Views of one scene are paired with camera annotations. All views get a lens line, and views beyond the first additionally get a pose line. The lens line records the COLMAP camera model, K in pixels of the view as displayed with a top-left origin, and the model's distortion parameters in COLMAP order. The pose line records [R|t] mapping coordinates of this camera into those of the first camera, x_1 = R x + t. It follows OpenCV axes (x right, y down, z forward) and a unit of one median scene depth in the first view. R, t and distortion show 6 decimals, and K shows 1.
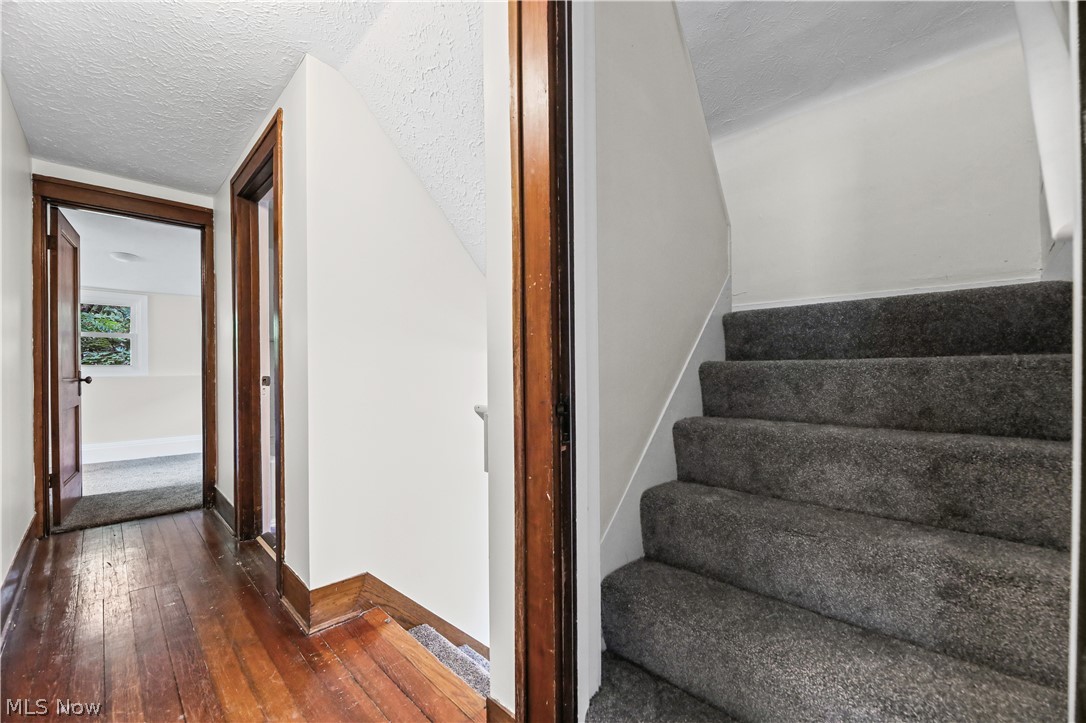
lens RADIAL K [[438.8, 0, 544.4], [0, 438.8, 367.4], [0, 0, 1]] dist [0.006065, -0.000328]
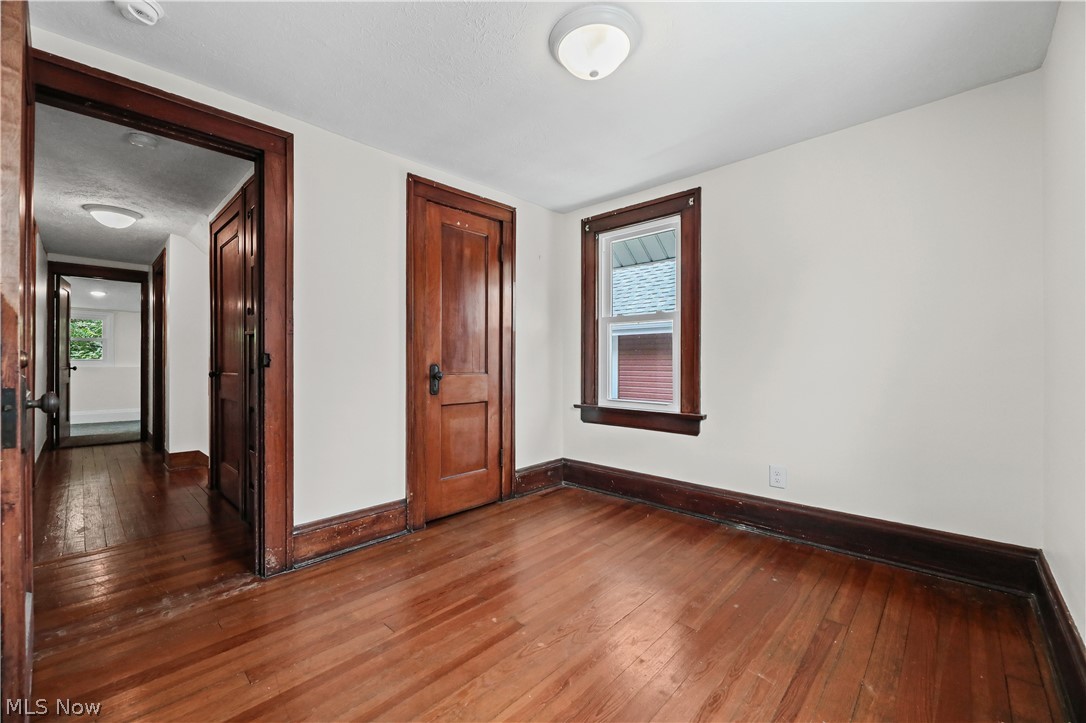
lens RADIAL K [[438.8, 0, 544.4], [0, 438.8, 367.4], [0, 0, 1]] dist [0.006065, -0.000328]
pose [[0.999561, 0.015768, 0.025073, 0.797720], [-0.015888, 0.999863, 0.004616, -0.013295], [-0.024996, -0.005013, 0.999675, -0.810894]]
